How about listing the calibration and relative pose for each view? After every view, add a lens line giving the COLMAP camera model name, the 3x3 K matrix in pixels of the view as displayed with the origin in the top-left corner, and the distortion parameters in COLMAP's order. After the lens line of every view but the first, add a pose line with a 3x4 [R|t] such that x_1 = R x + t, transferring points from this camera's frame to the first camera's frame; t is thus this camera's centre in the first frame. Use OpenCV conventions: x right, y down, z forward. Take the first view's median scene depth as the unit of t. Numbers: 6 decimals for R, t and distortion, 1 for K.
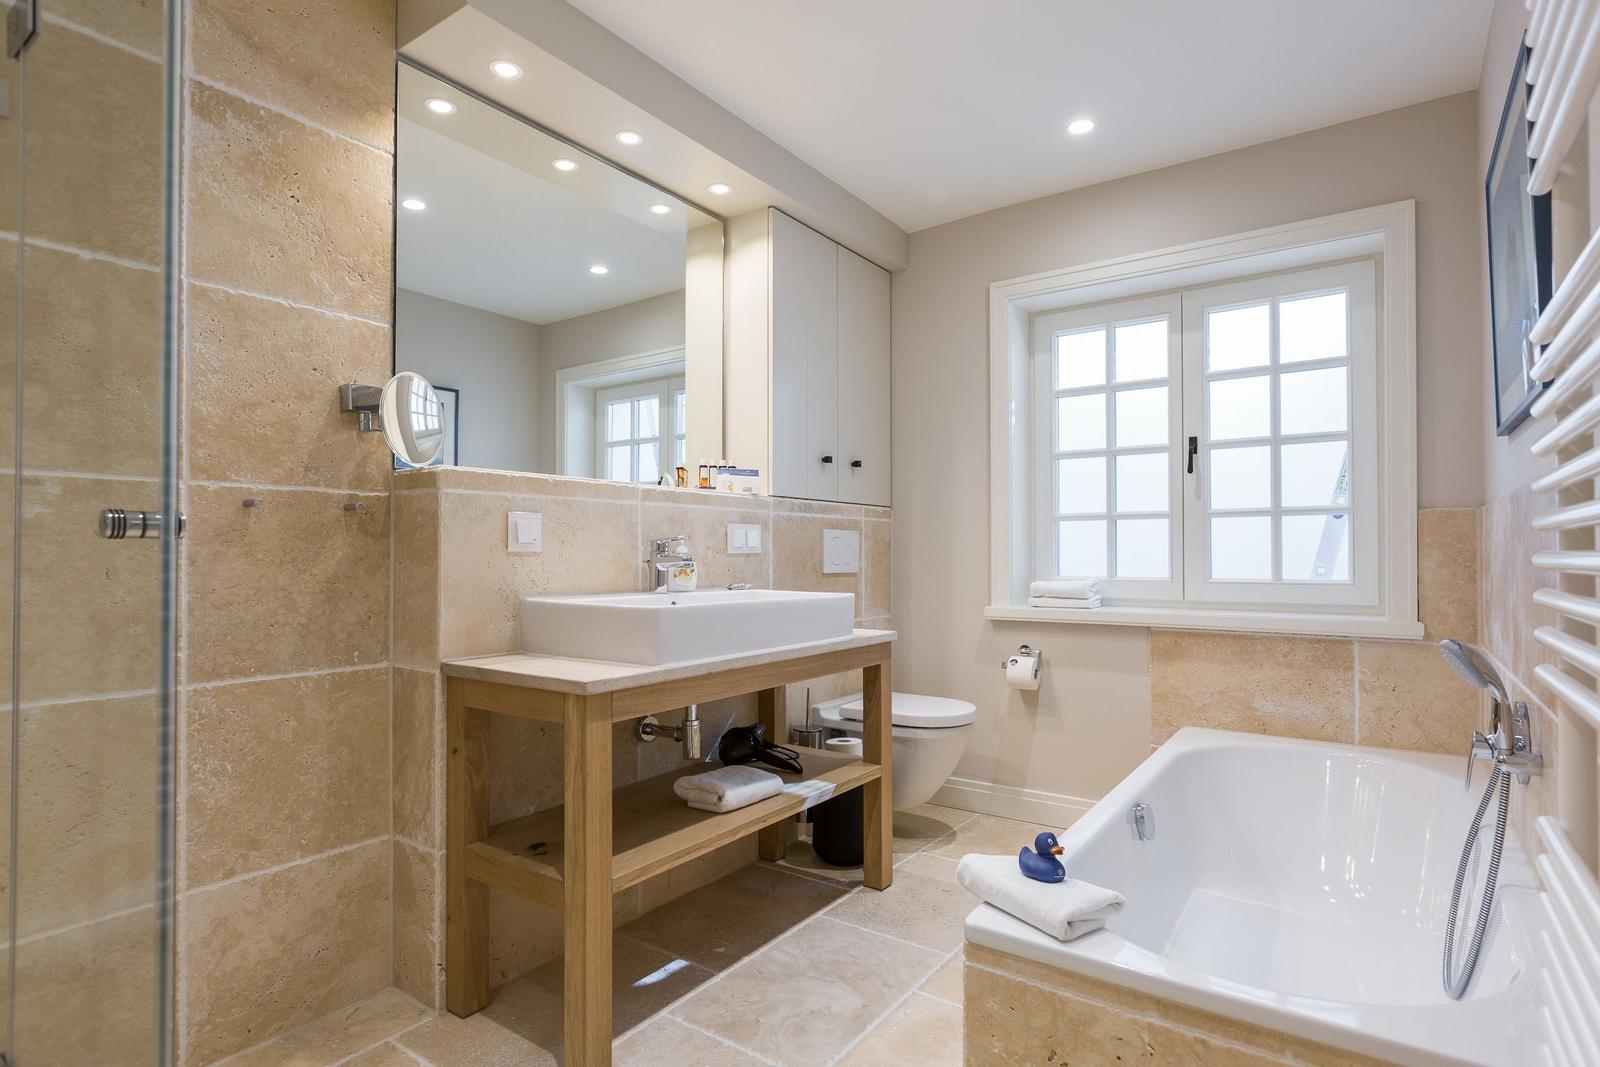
lens RADIAL K [[817.6, 0, 800.0], [0, 817.6, 533.5], [0, 0, 1]] dist [0.019708, -0.000089]
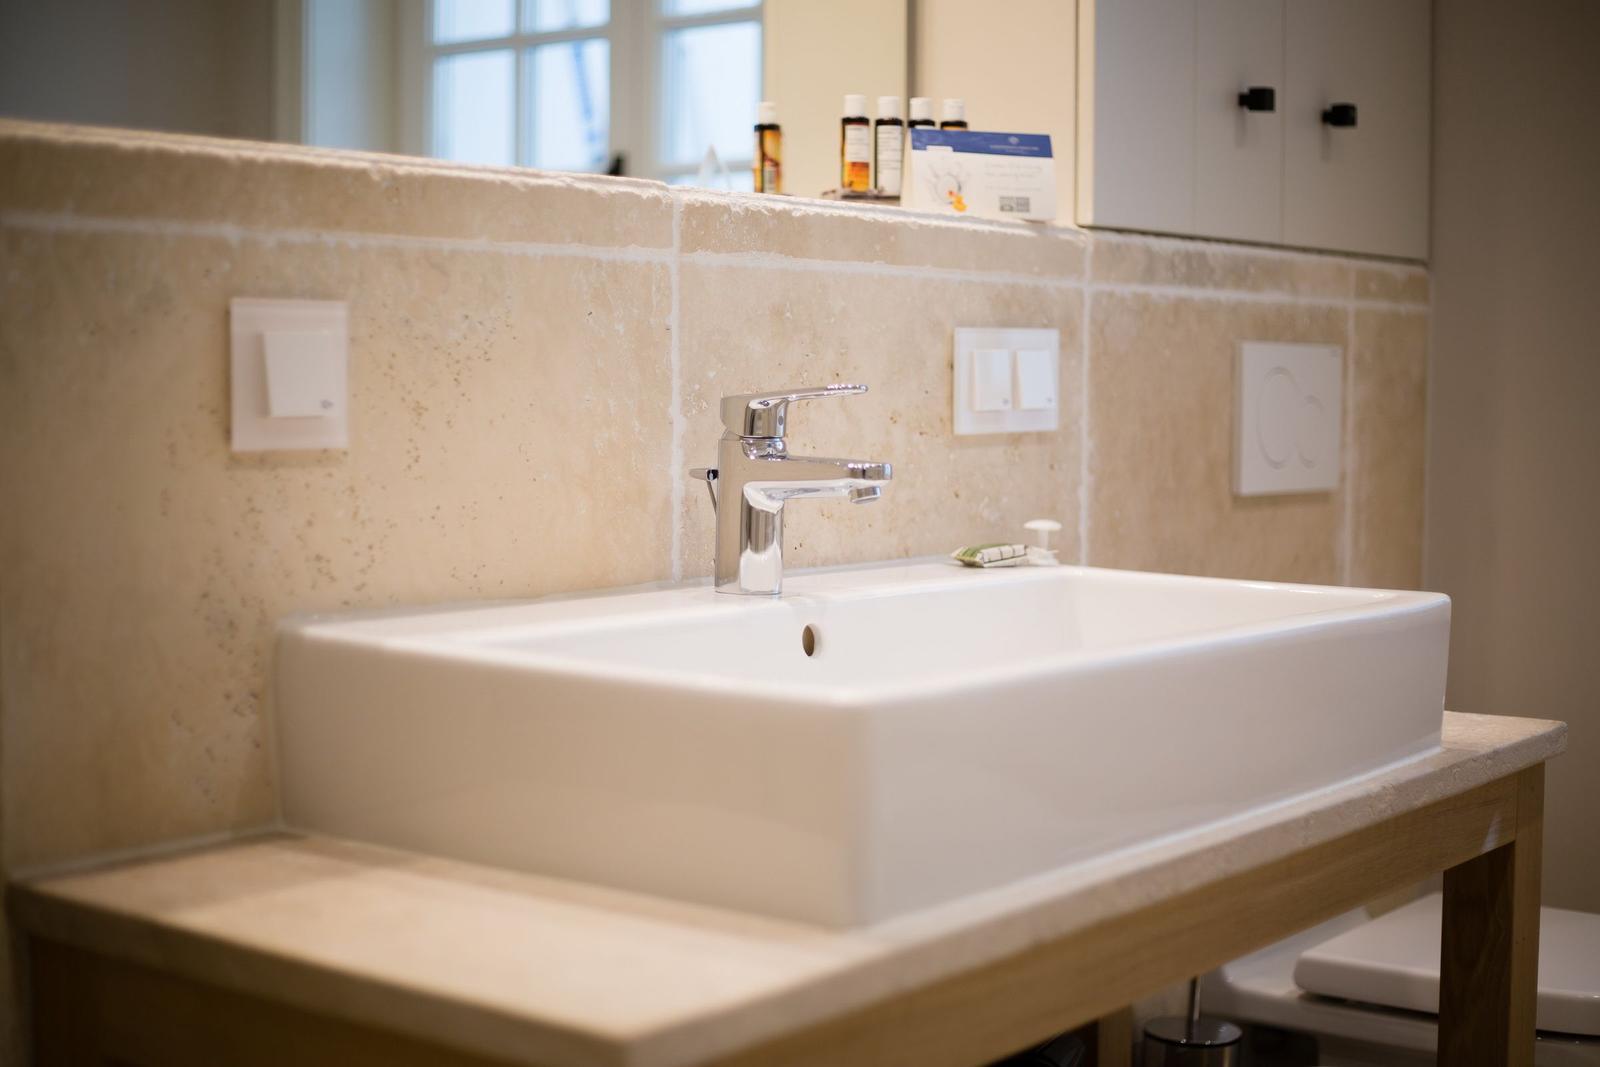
lens RADIAL K [[2323.6, 0, 800.0], [0, 2323.6, 533.5], [0, 0, 1]] dist [-0.090325, -0.024043]
pose [[0.999189, 0.009683, -0.039090, -0.104909], [-0.005953, 0.995513, 0.094443, -0.016072], [0.039829, -0.094133, 0.994763, 0.196202]]
